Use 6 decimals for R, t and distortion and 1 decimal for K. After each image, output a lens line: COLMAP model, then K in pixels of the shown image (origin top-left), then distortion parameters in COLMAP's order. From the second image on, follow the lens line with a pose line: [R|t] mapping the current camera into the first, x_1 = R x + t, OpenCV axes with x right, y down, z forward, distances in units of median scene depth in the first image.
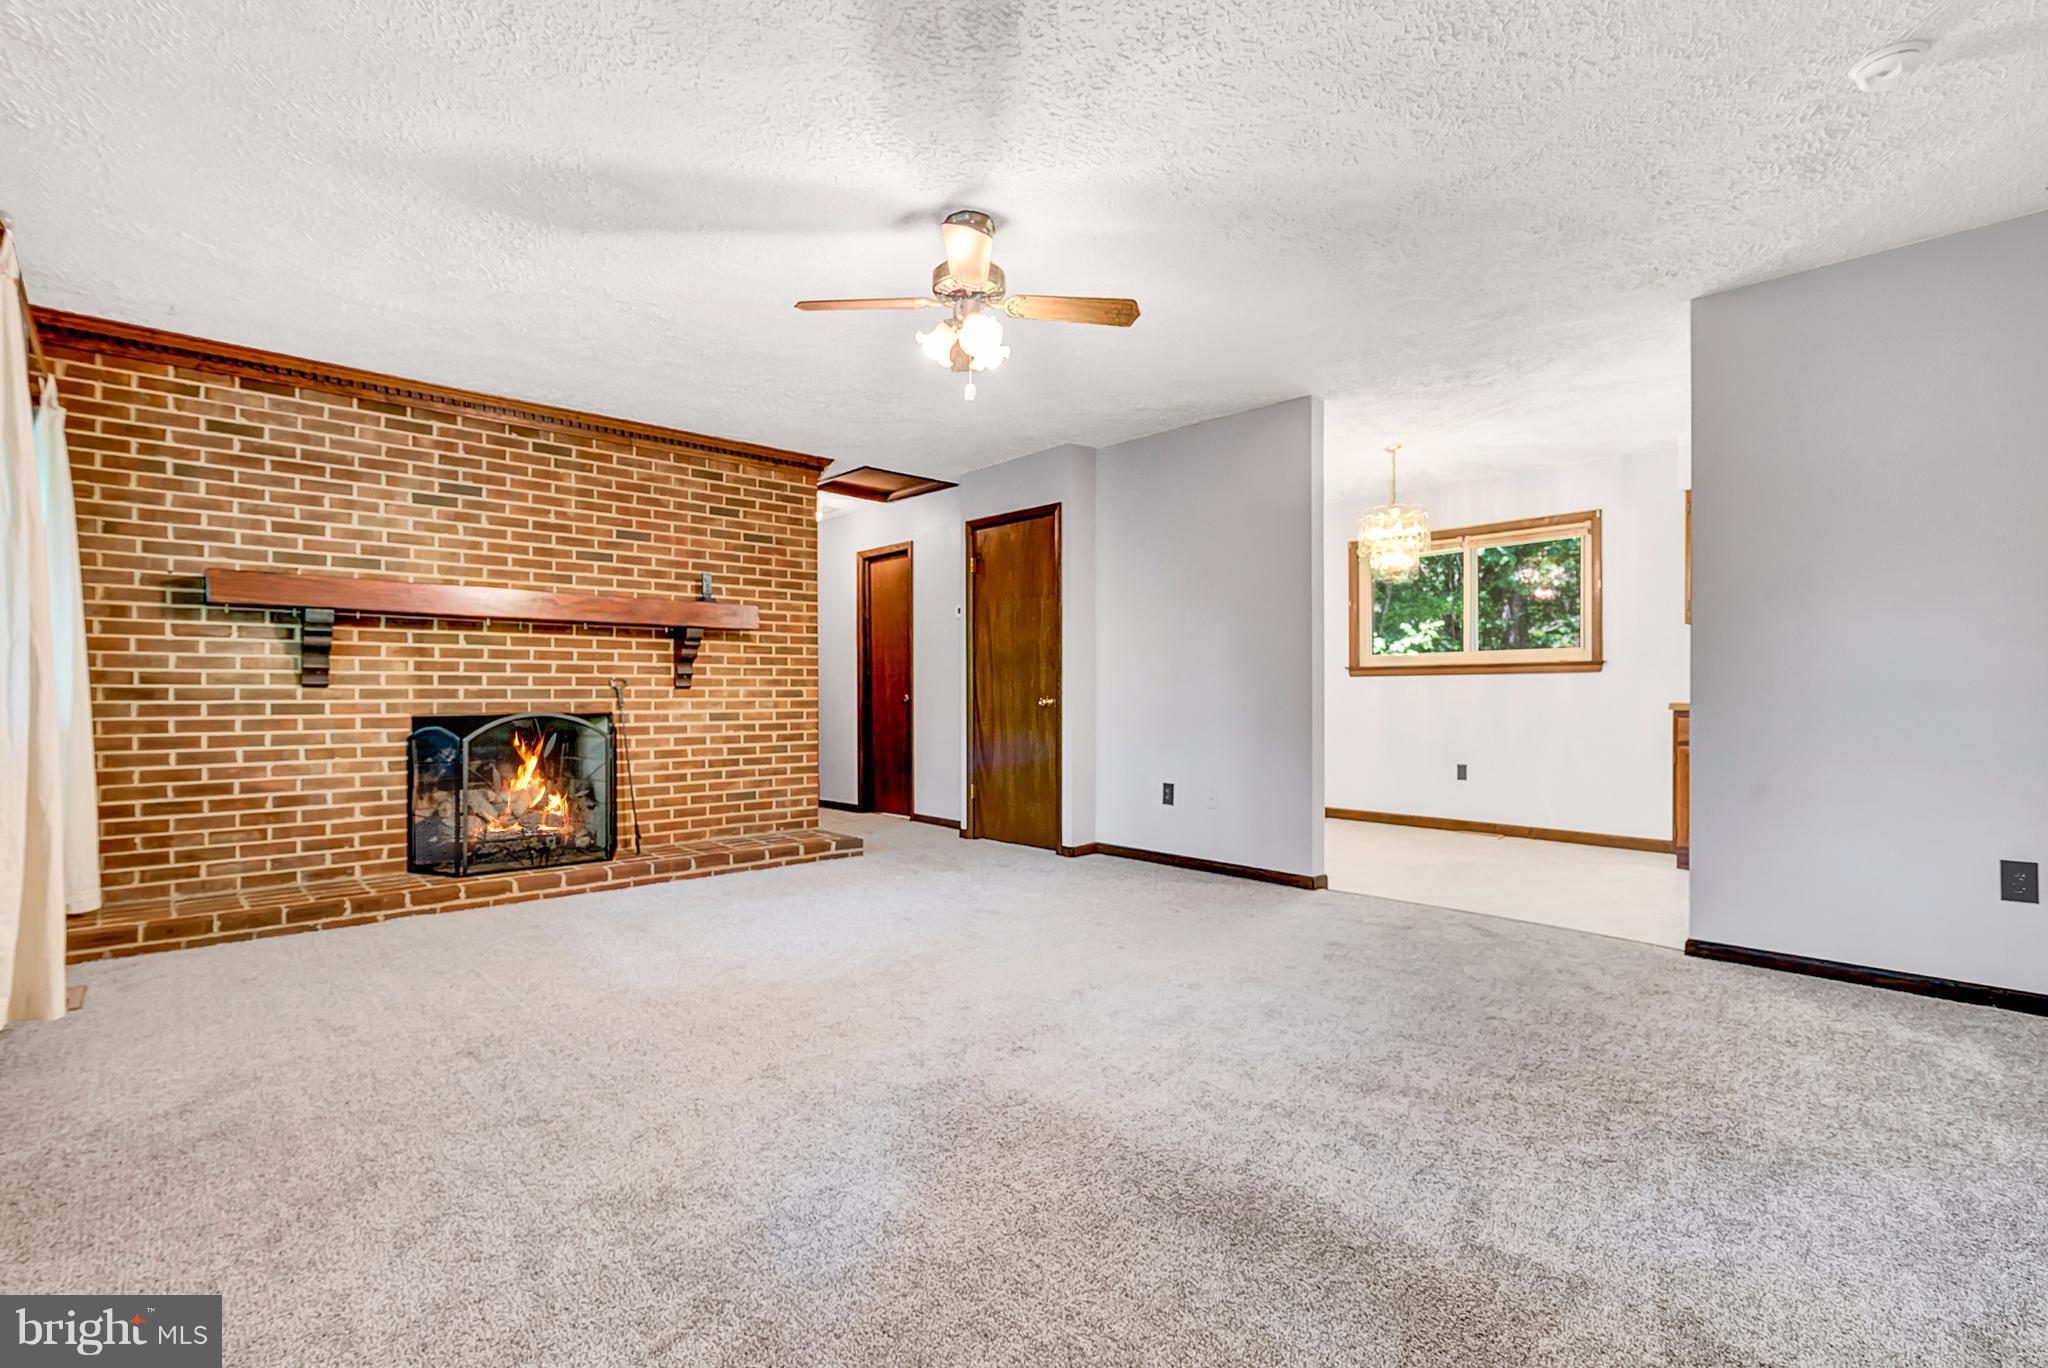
lens RADIAL K [[935.2, 0, 1024.0], [0, 935.2, 684.0], [0, 0, 1]] dist [0.000728, 0.000008]
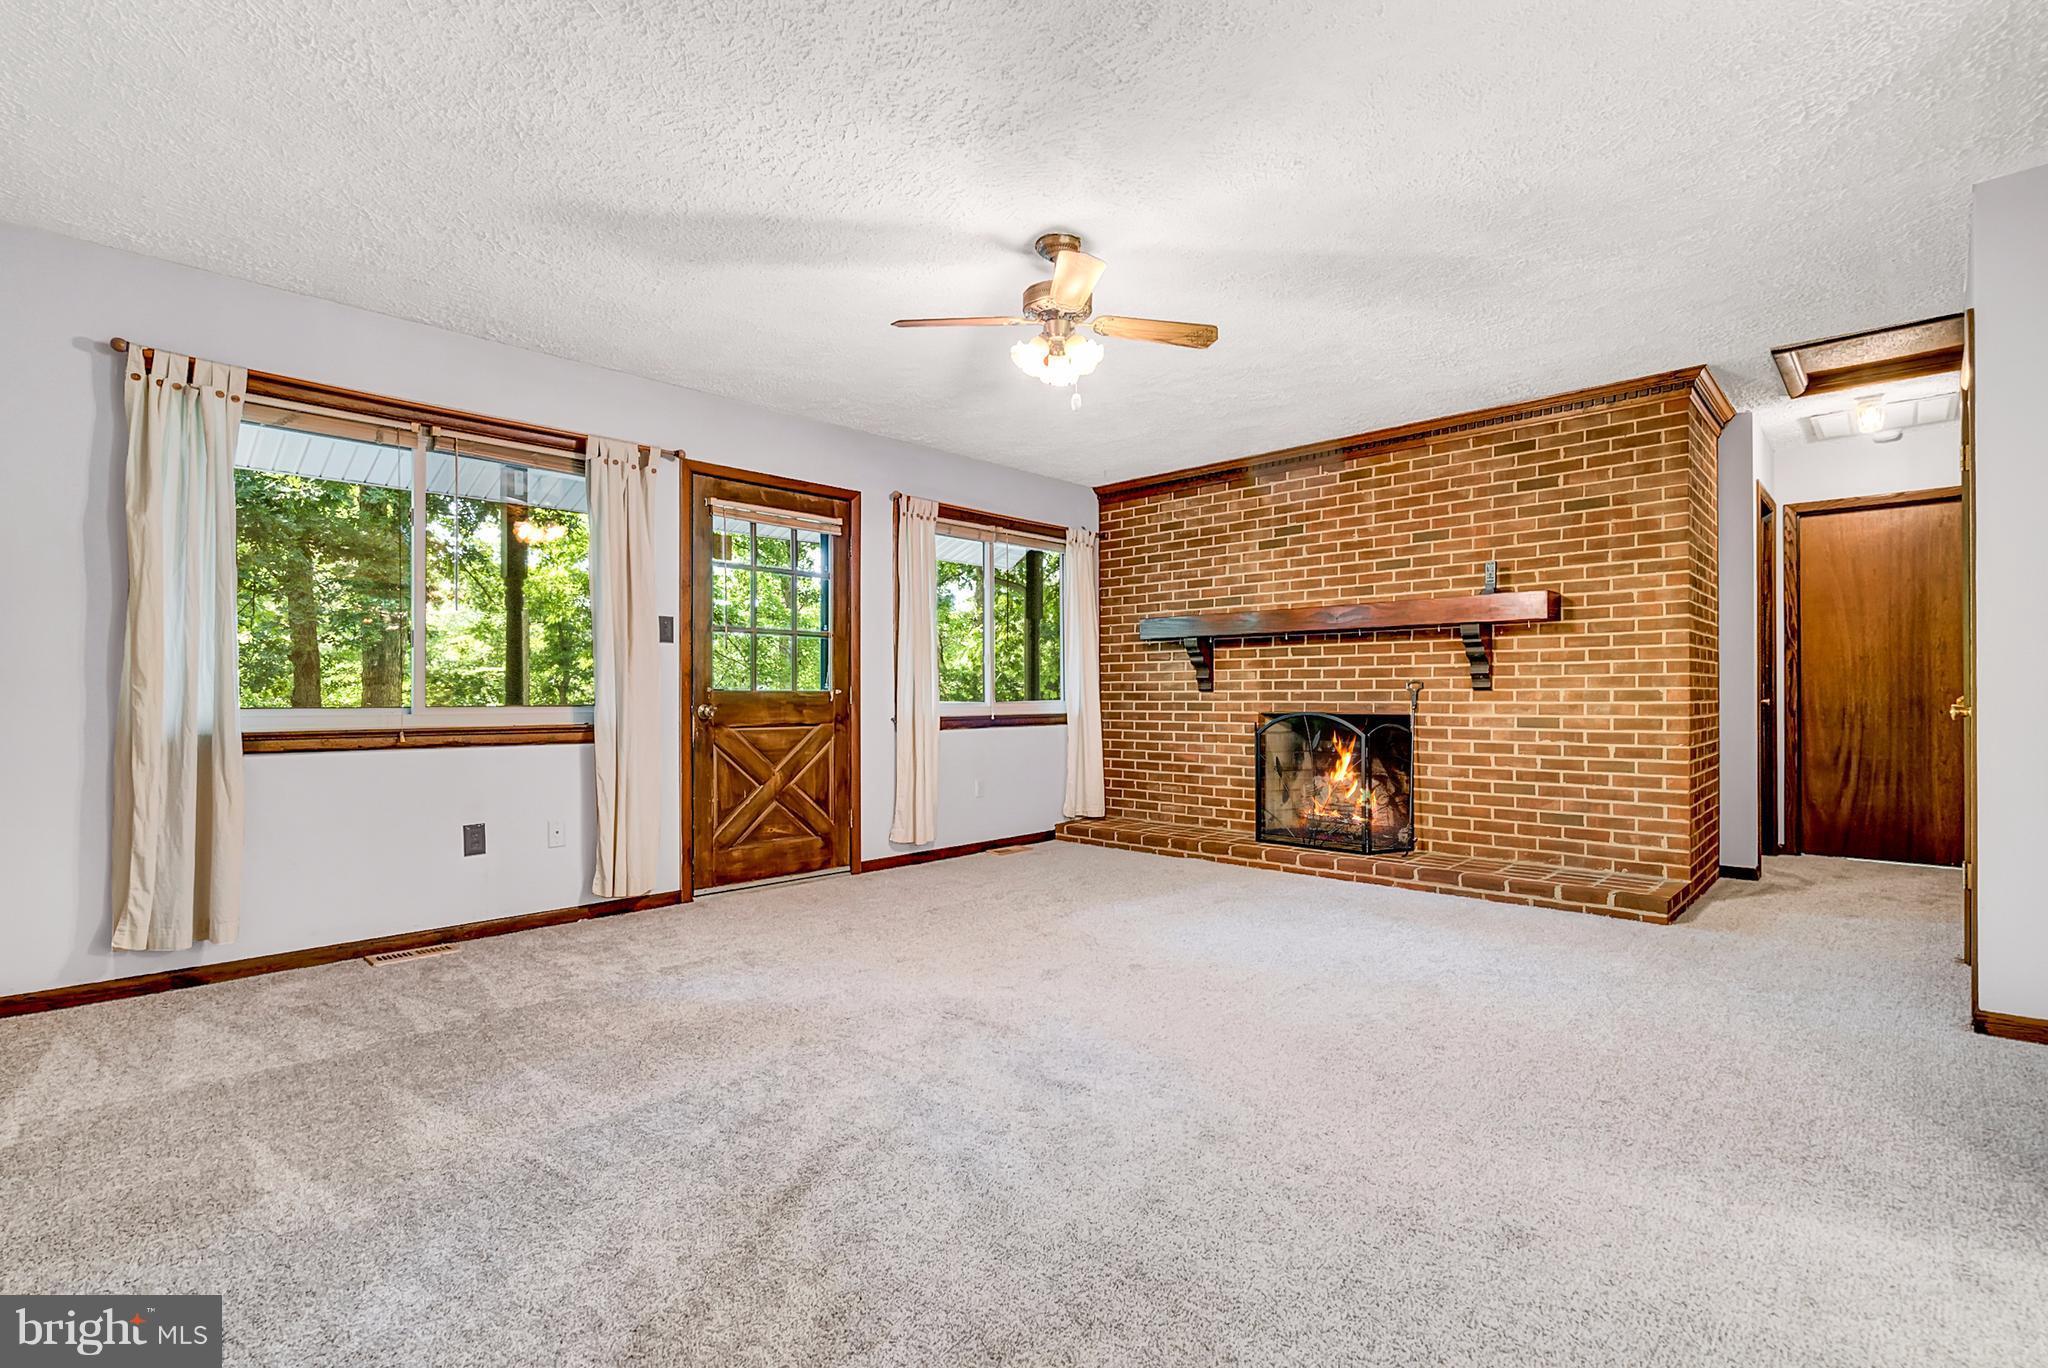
lens RADIAL K [[949.2, 0, 1008.5], [0, 949.2, 680.5], [0, 0, 1]] dist [-0.004906, -0.000317]
pose [[0.053240, -0.014392, -0.998478, 0.585567], [0.013692, 0.999813, -0.013681, 0.001689], [0.998488, -0.012942, 0.053427, 0.526839]]
